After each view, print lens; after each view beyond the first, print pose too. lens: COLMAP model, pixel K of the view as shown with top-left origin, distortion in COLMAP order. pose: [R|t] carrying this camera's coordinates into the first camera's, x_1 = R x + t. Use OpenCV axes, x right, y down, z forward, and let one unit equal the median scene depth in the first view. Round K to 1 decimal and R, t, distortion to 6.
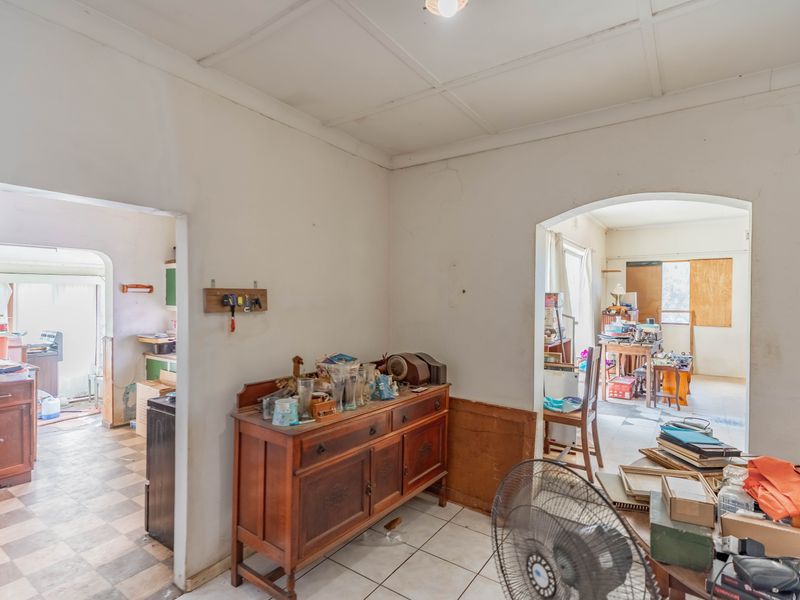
lens RADIAL K [[415.8, 0, 400.0], [0, 415.8, 300.0], [0, 0, 1]] dist [0.002245, 0.000318]
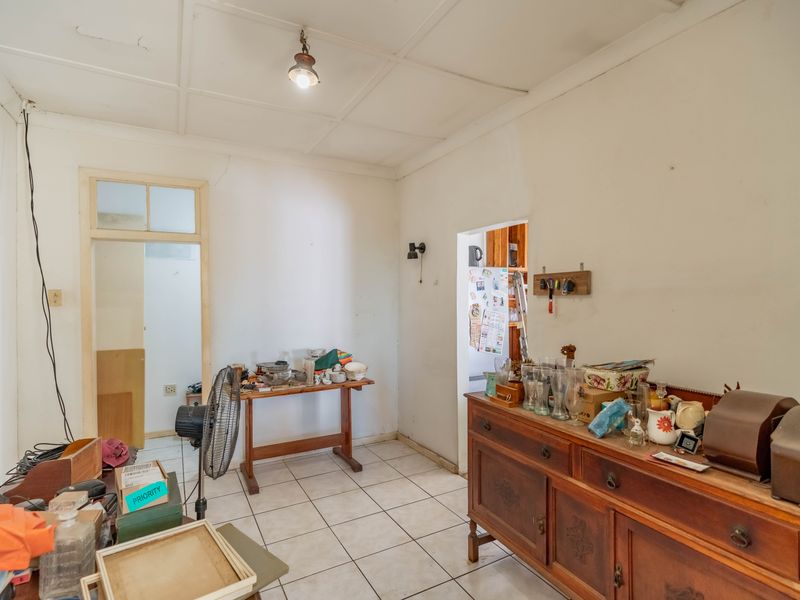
lens RADIAL K [[415.8, 0, 400.0], [0, 415.8, 300.0], [0, 0, 1]] dist [0.002245, 0.000318]
pose [[-0.448367, -0.000901, -0.893849, 0.821950], [-0.000998, 0.999999, -0.000508, 0.047821], [0.893849, 0.000664, -0.448368, 1.263991]]
